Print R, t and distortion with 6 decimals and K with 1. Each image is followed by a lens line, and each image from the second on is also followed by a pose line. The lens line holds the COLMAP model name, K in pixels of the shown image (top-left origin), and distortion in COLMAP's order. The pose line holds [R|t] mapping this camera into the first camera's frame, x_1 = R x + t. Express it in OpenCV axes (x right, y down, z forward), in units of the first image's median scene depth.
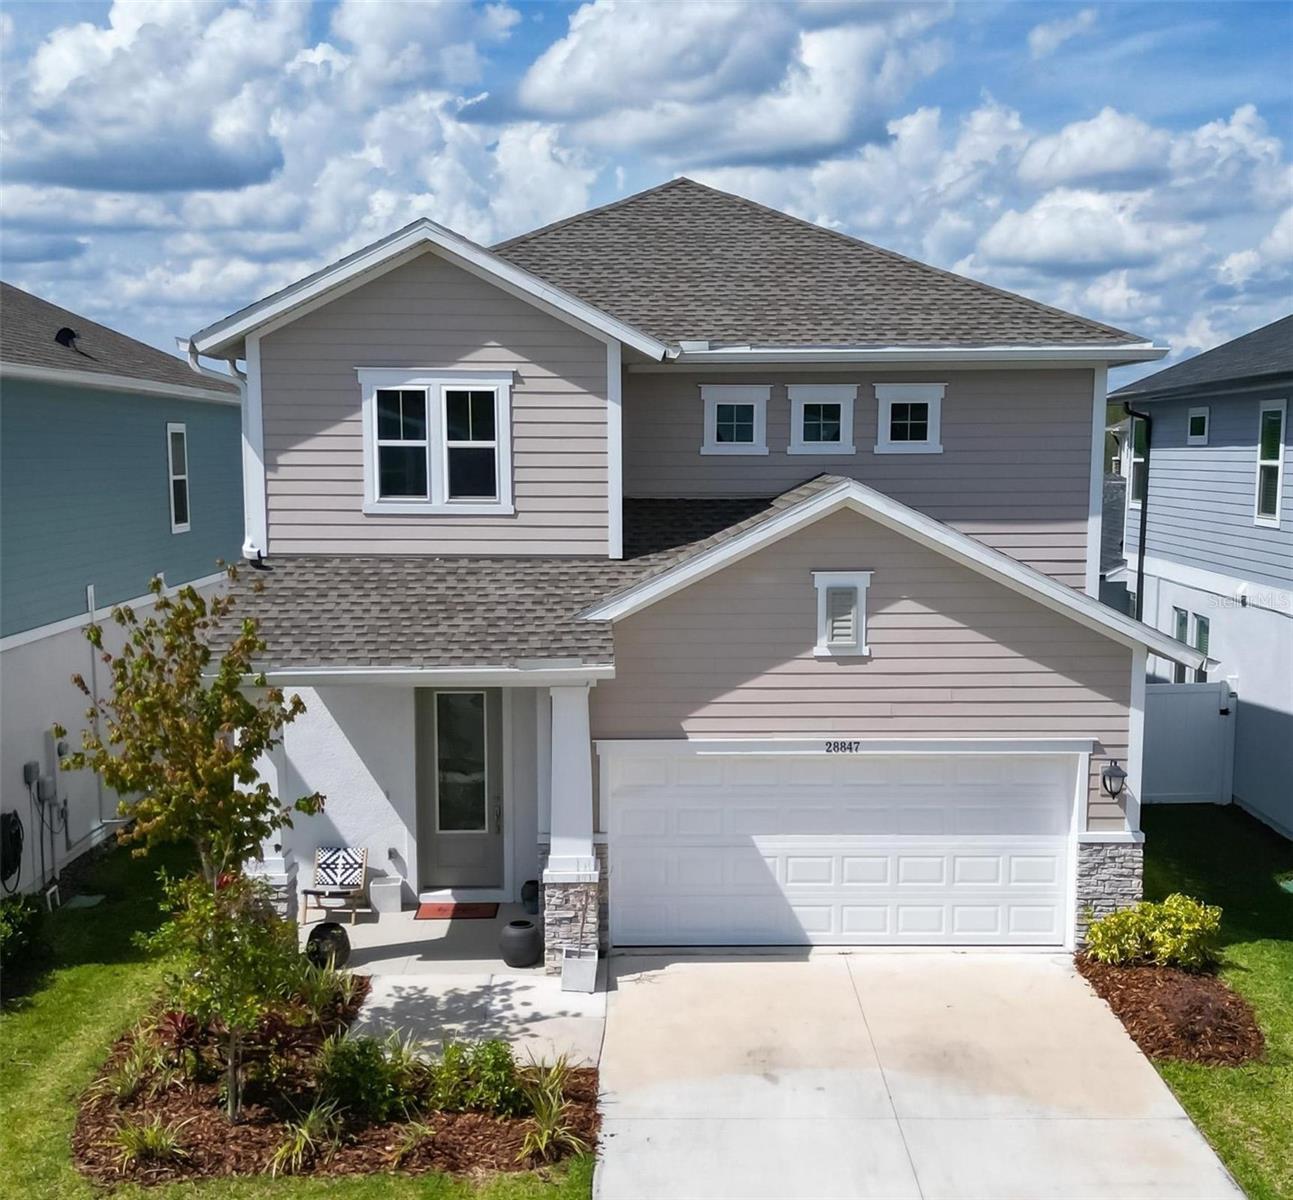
lens RADIAL K [[1690.5, 0, 696.4], [0, 1690.5, 704.5], [0, 0, 1]] dist [0.133237, 0.000000]
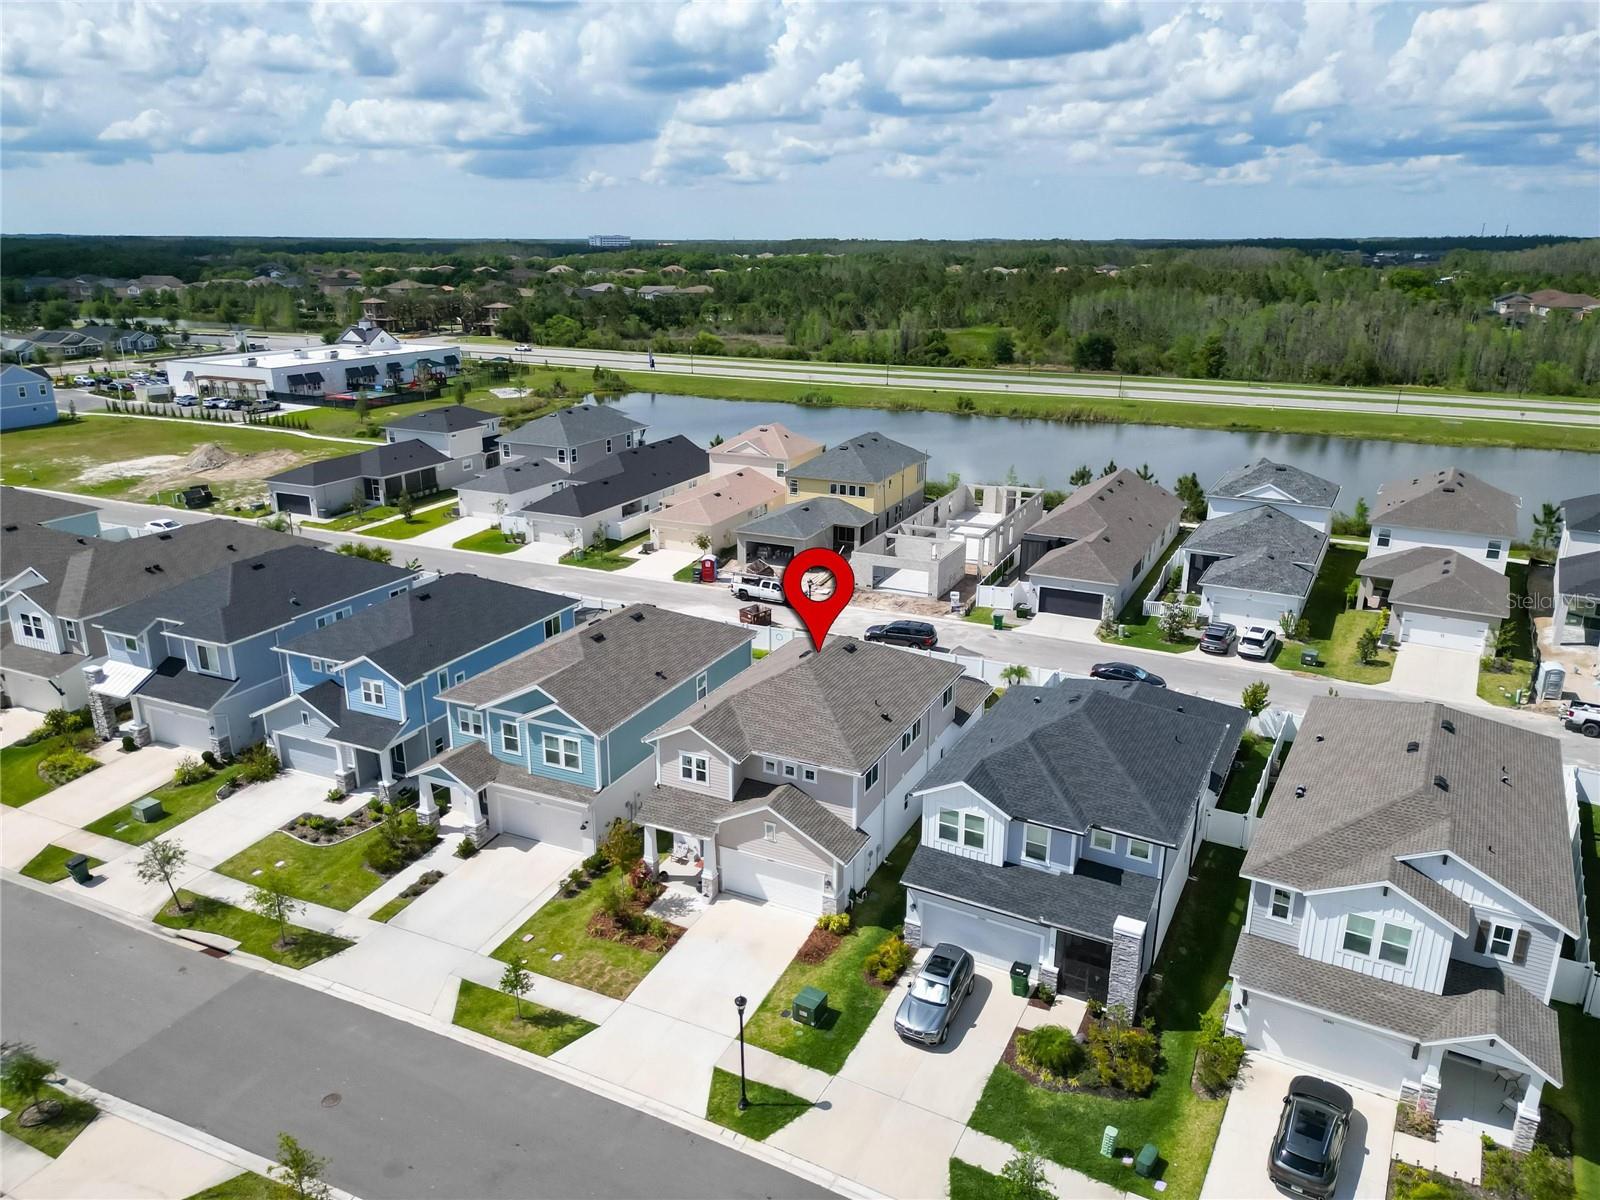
lens RADIAL K [[1136.5, 0, 798.5], [0, 1136.5, 600.3], [0, 0, 1]] dist [0.060469, -0.035664]
pose [[0.891825, 0.137071, -0.431114, 1.242898], [-0.073877, 0.984326, 0.160138, -1.037533], [0.446307, -0.110966, 0.887973, -1.349511]]
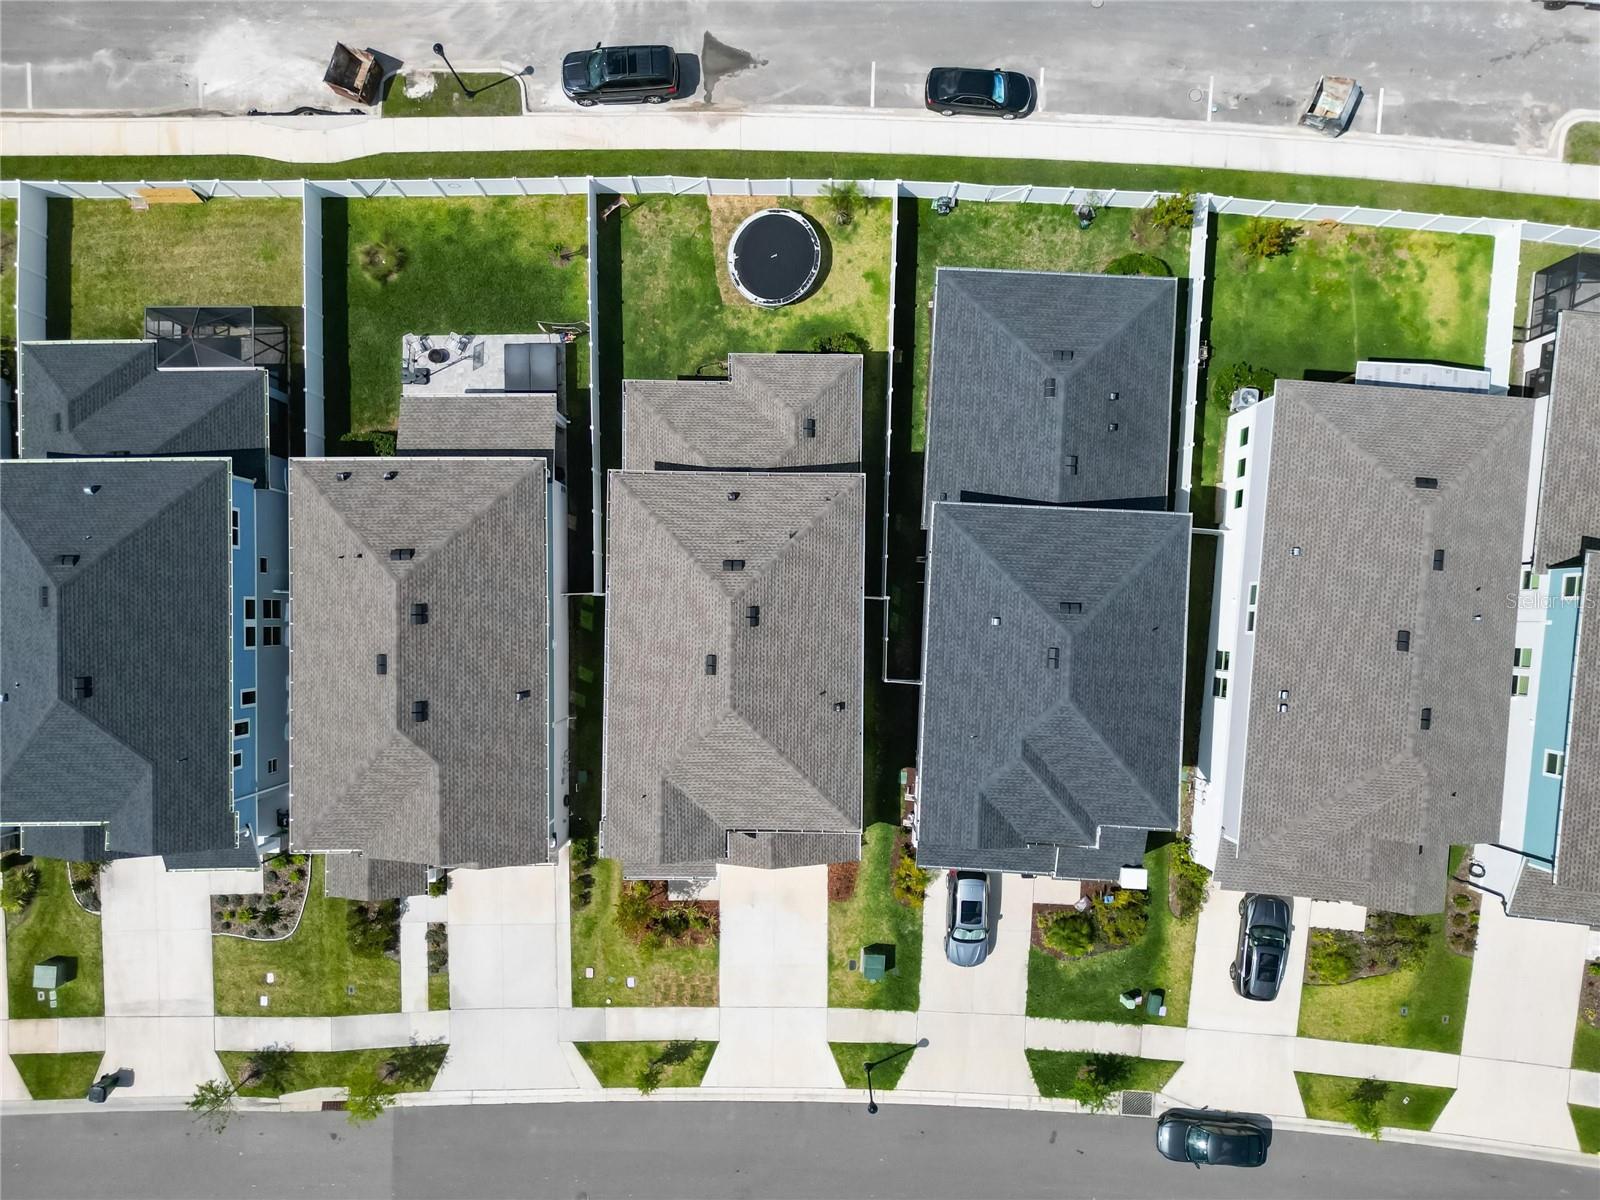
lens RADIAL K [[1136.5, 0, 798.5], [0, 1136.5, 601.2], [0, 0, 1]] dist [0.060469, -0.035664]
pose [[0.999738, 0.022483, -0.004240, 0.147998], [0.000184, 0.177418, 0.984136, -2.794949], [0.022879, -0.983879, 0.177367, 1.084302]]
